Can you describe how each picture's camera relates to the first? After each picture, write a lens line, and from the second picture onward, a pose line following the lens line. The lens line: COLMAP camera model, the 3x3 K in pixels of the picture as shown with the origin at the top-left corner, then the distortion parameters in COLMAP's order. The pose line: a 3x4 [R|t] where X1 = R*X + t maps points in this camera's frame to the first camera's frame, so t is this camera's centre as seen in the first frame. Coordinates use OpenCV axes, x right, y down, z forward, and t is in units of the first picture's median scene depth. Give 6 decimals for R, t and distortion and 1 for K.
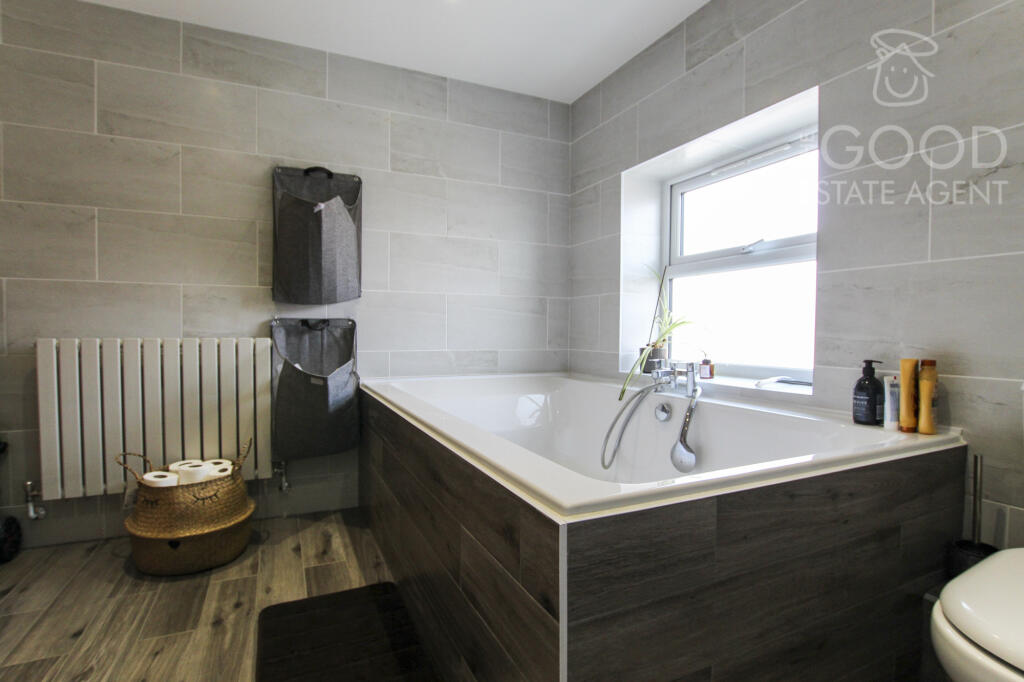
lens RADIAL K [[490.2, 0, 502.1], [0, 490.2, 340.8], [0, 0, 1]] dist [-0.023699, 0.000912]
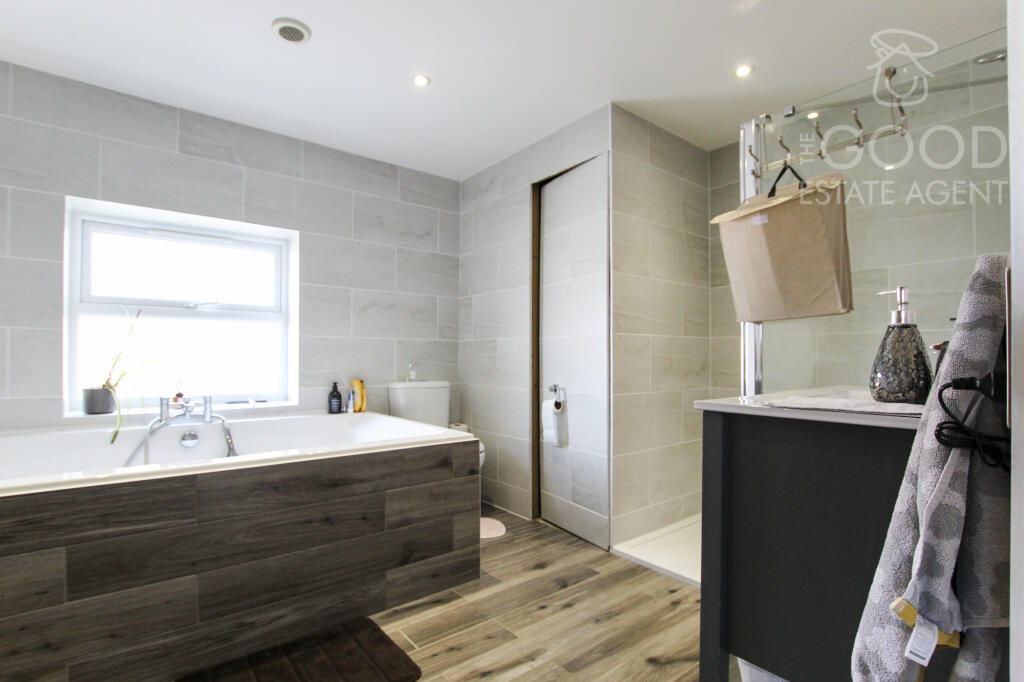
lens RADIAL K [[490.2, 0, 506.0], [0, 490.2, 347.8], [0, 0, 1]] dist [-0.023699, 0.000912]
pose [[-0.233344, 0.010249, 0.972340, -1.108728], [0.019589, 0.999791, -0.005837, -0.061443], [-0.972197, 0.017685, -0.233496, 0.587153]]
